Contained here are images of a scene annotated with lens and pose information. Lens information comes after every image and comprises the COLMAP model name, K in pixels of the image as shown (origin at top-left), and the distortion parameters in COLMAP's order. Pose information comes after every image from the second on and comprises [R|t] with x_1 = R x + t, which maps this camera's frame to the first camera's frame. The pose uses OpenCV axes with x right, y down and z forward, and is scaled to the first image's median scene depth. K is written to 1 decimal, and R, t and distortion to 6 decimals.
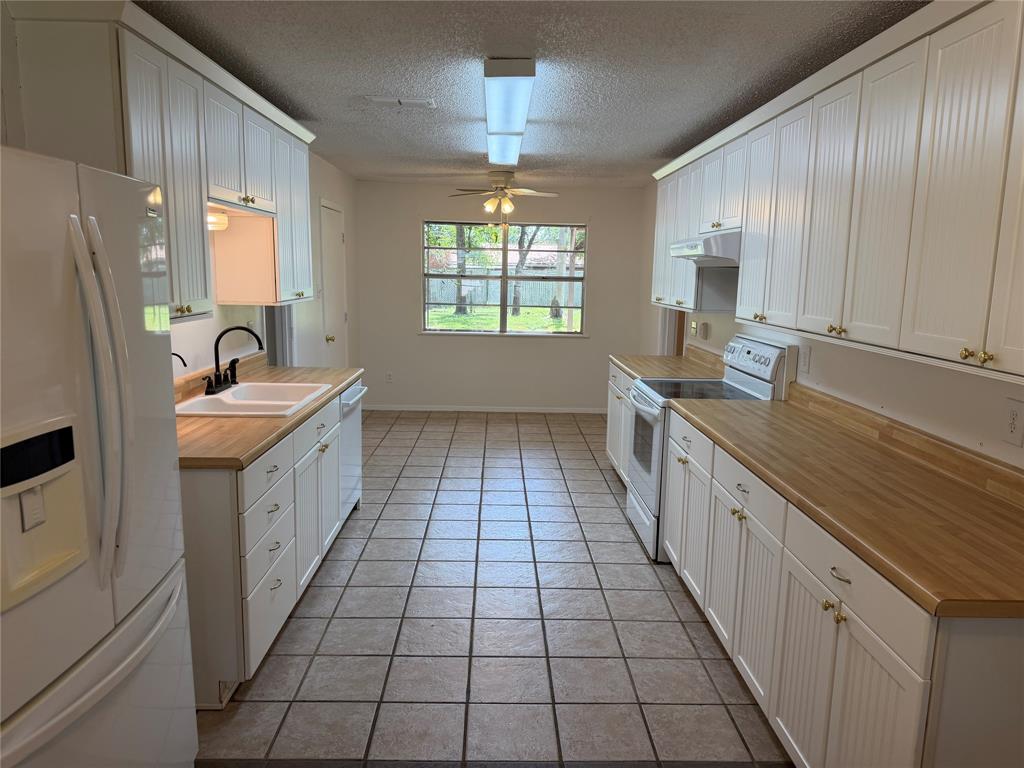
lens RADIAL K [[728.0, 0, 503.0], [0, 728.0, 385.1], [0, 0, 1]] dist [0.060022, -0.062509]
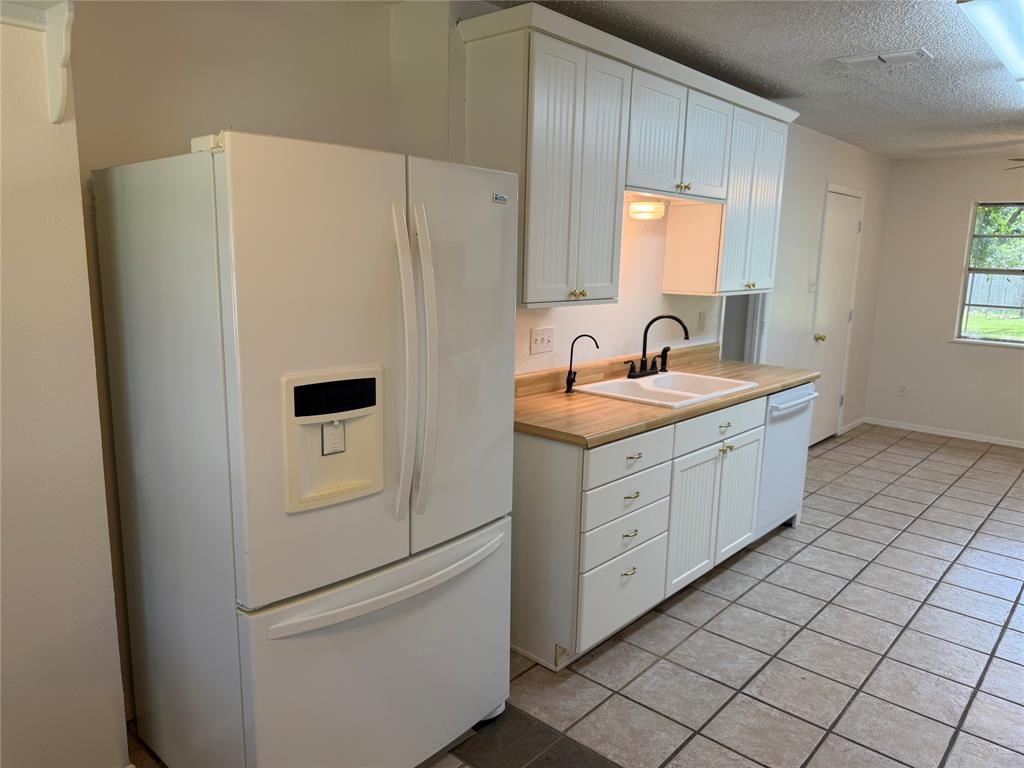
lens RADIAL K [[728.0, 0, 506.3], [0, 728.0, 386.4], [0, 0, 1]] dist [0.060022, -0.062509]
pose [[0.737135, 0.119748, -0.665051, 0.165319], [-0.117256, 0.991910, 0.048637, -0.005721], [0.665495, 0.042129, 0.745213, 0.118923]]
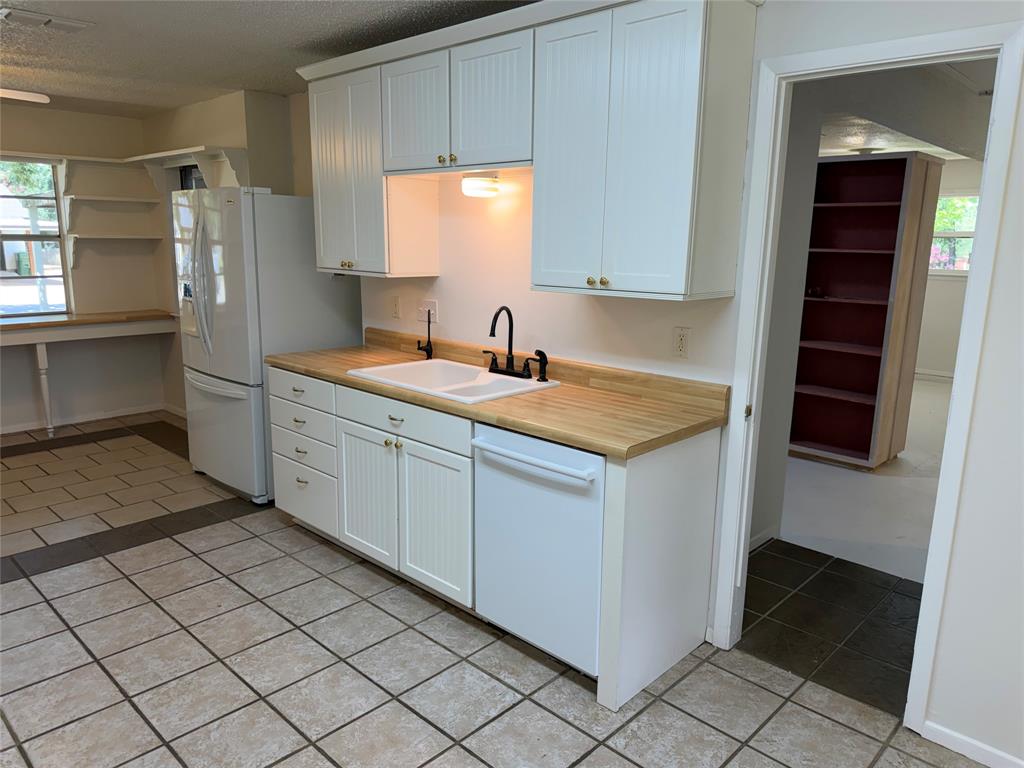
lens RADIAL K [[728.0, 0, 512.5], [0, 728.0, 380.8], [0, 0, 1]] dist [0.060022, -0.062509]
pose [[-0.700322, 0.130850, -0.701731, 0.258237], [-0.131461, 0.942599, 0.306961, -0.281913], [0.701617, 0.307221, -0.642922, 1.705169]]
